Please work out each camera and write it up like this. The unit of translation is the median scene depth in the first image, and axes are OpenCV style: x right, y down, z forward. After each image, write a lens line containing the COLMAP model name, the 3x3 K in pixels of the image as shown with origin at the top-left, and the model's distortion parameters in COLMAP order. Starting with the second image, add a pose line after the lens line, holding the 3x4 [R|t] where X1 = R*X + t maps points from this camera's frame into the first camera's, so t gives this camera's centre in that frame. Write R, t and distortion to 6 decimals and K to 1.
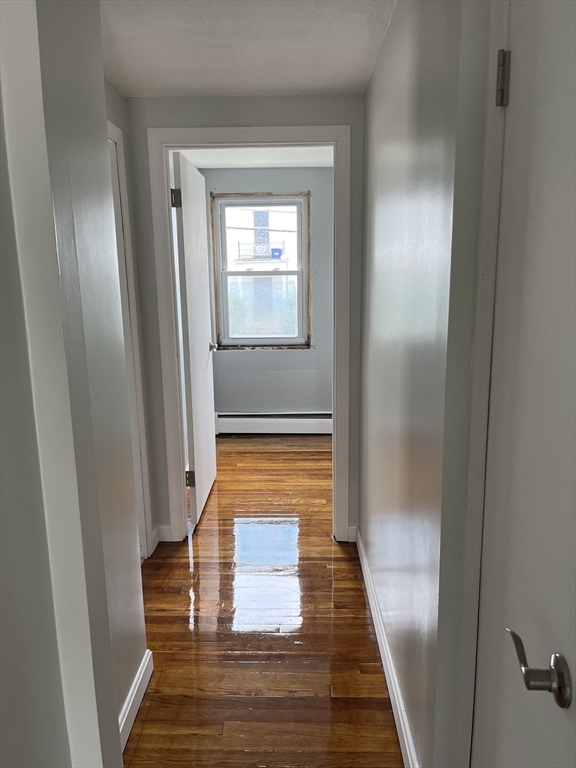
lens RADIAL K [[573.6, 0, 288.0], [0, 573.6, 384.0], [0, 0, 1]] dist [0.042831, -0.068351]
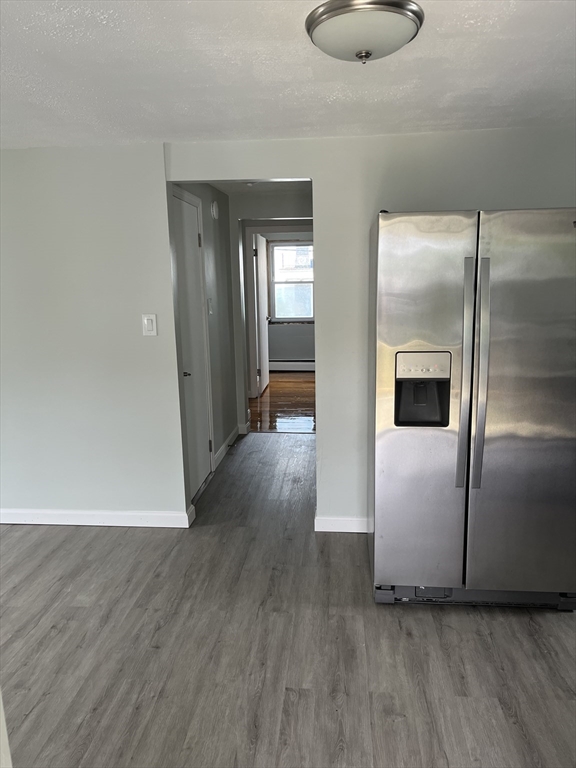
lens RADIAL K [[573.6, 0, 288.0], [0, 573.6, 384.0], [0, 0, 1]] dist [0.042831, -0.068351]
pose [[0.997189, 0.010219, -0.074231, 0.076657], [-0.011063, 0.999879, -0.010968, 0.152961], [0.074110, 0.011758, 0.997181, -0.831576]]
